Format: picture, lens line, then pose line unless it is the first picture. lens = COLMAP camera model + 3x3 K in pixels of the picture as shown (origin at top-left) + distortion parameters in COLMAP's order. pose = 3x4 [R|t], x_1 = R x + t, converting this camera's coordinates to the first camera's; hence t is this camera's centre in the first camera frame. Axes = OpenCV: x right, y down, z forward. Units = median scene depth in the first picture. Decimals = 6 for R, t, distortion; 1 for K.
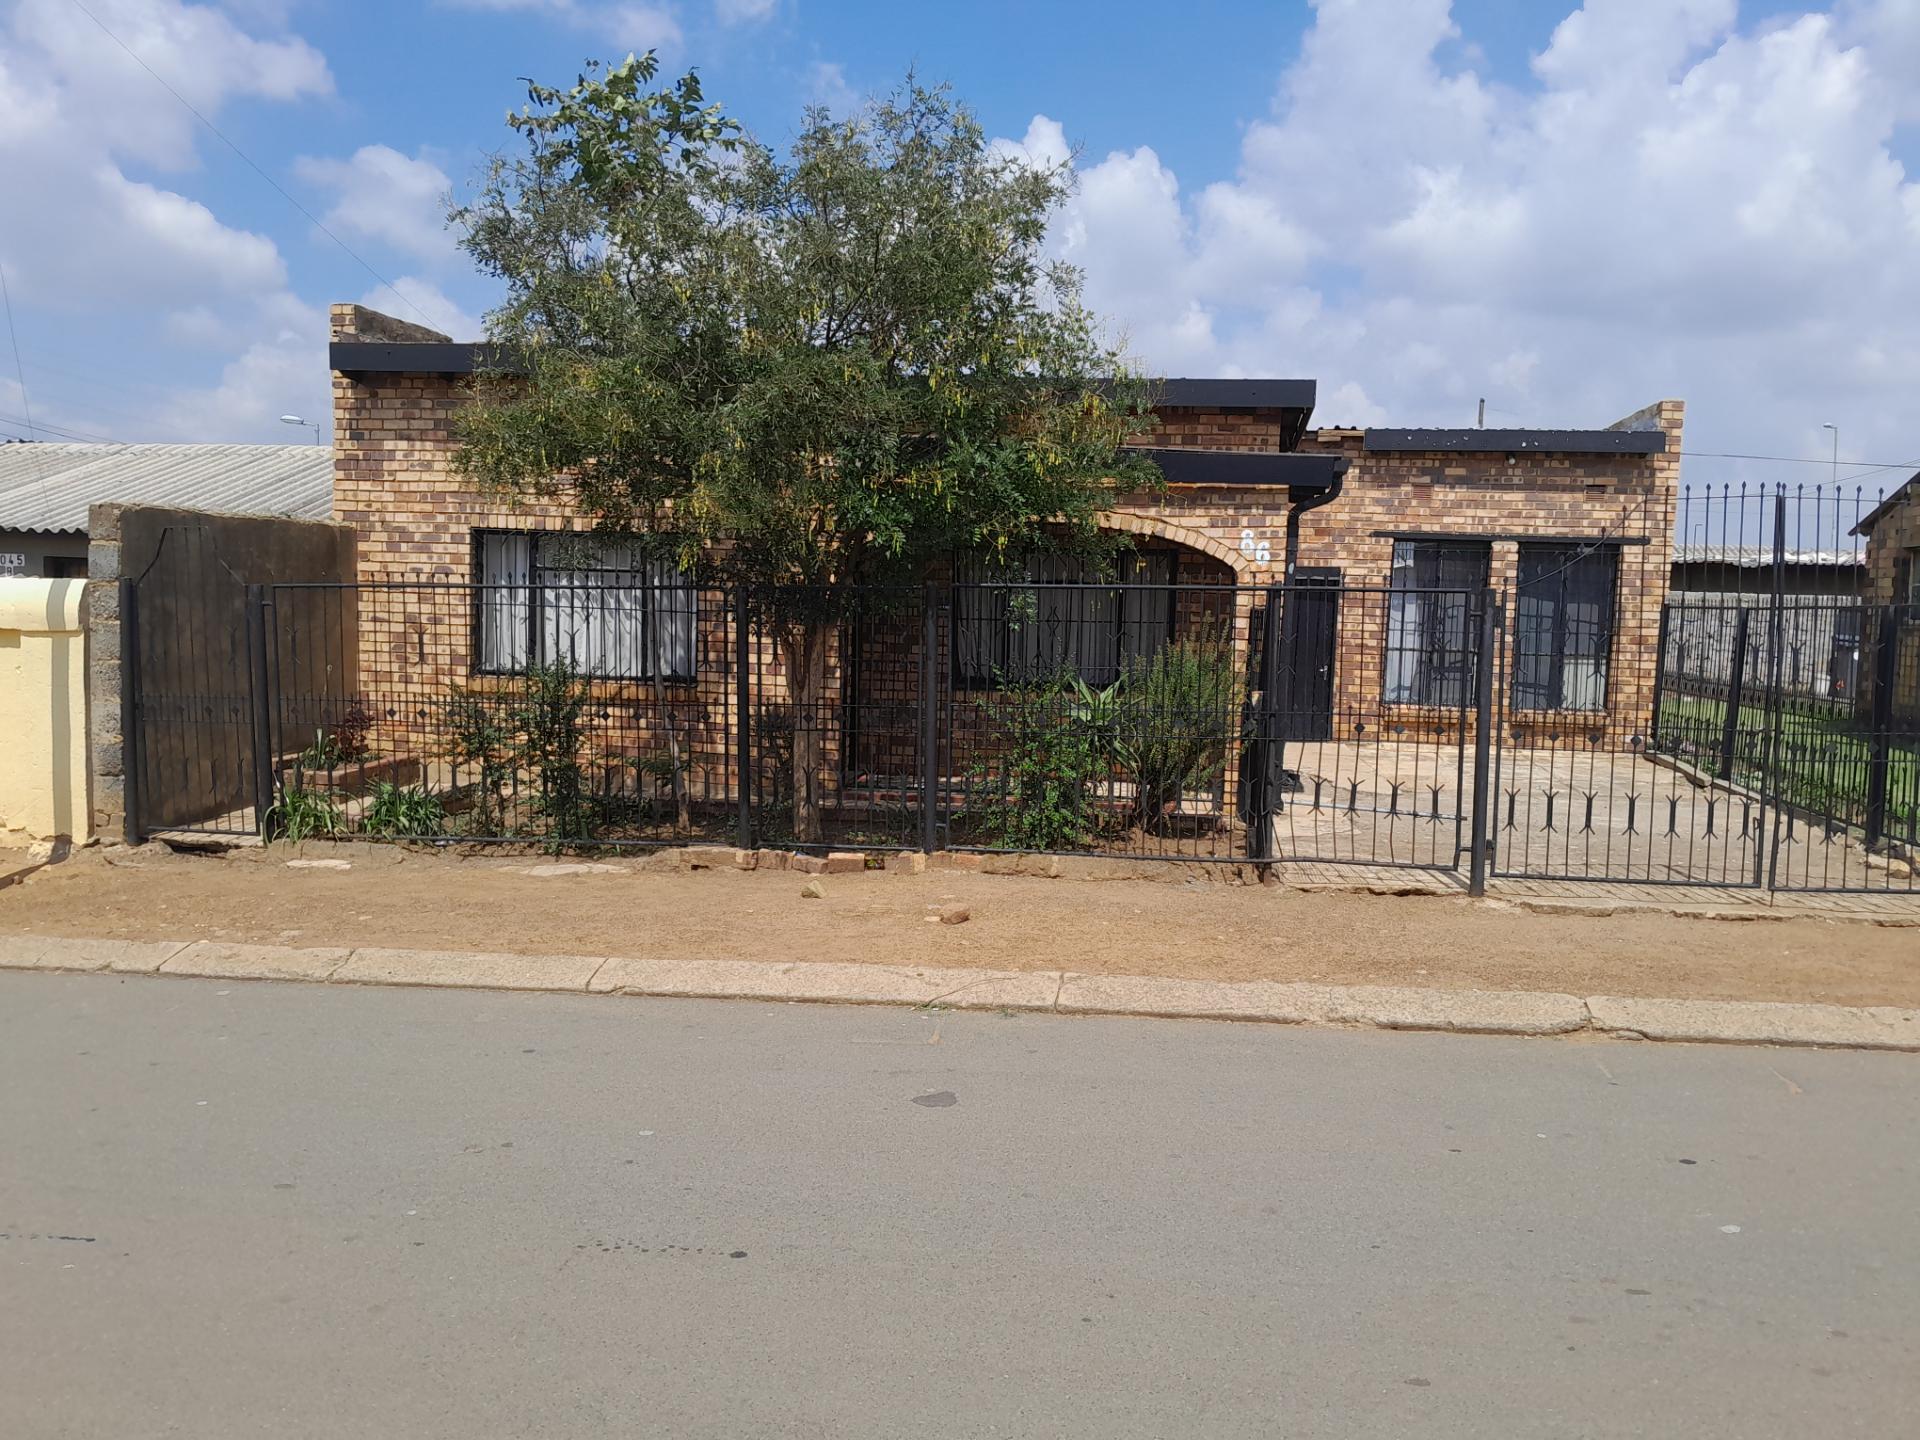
lens RADIAL K [[1486.1, 0, 960.0], [0, 1486.1, 720.0], [0, 0, 1]] dist [0.045651, -0.006967]
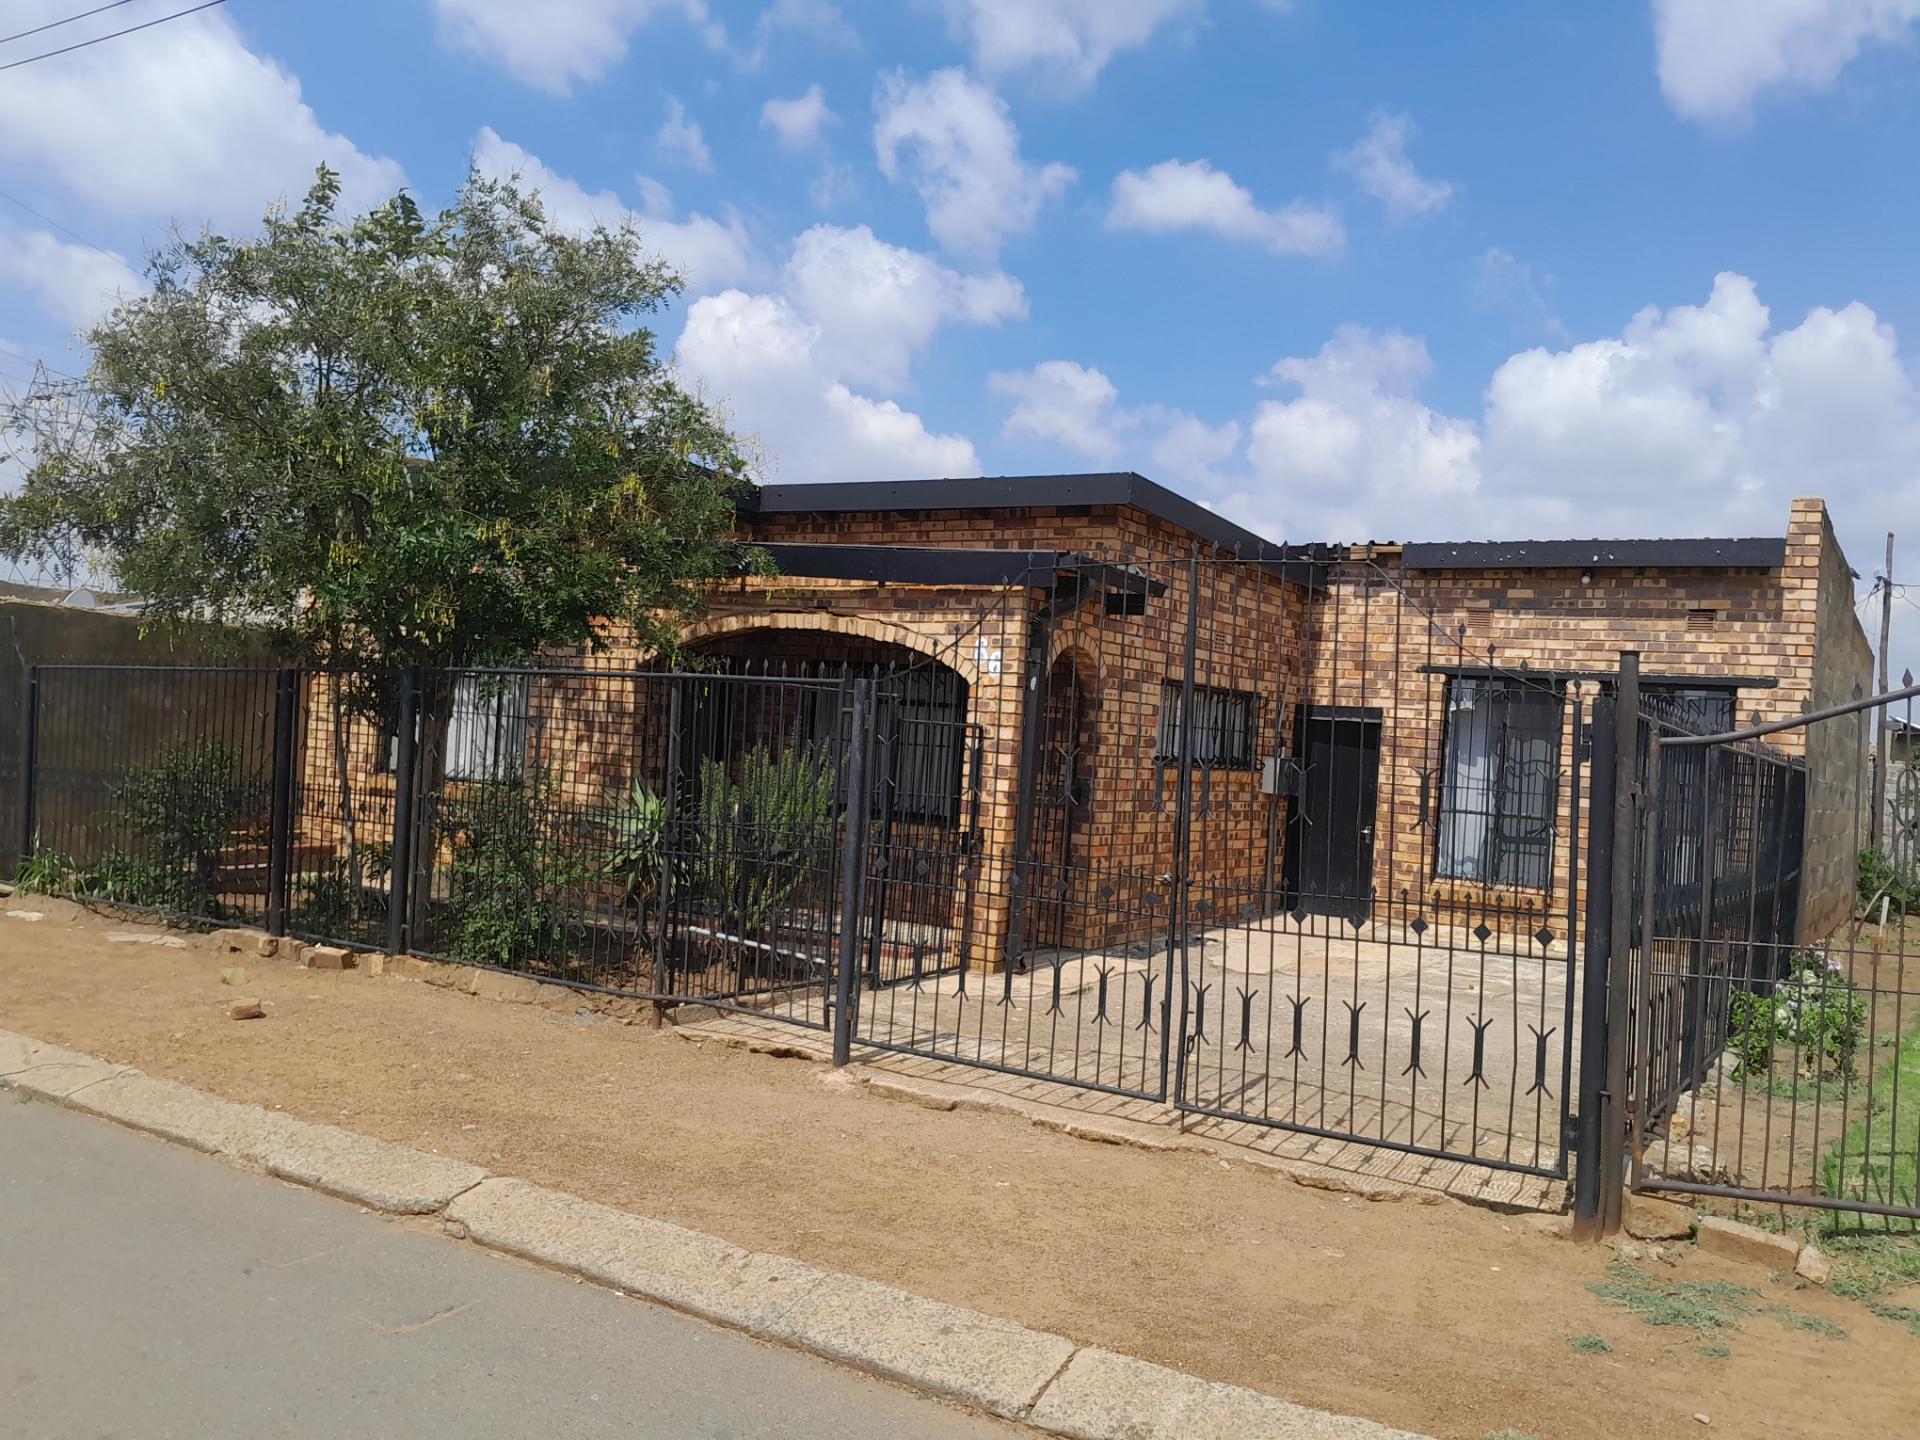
lens RADIAL K [[1486.1, 0, 960.0], [0, 1486.1, 720.0], [0, 0, 1]] dist [0.045651, -0.006967]
pose [[0.912413, 0.030312, -0.408147, 0.392552], [-0.077615, 0.991972, -0.099839, 0.005740], [0.401844, 0.122773, 0.907441, 0.155715]]
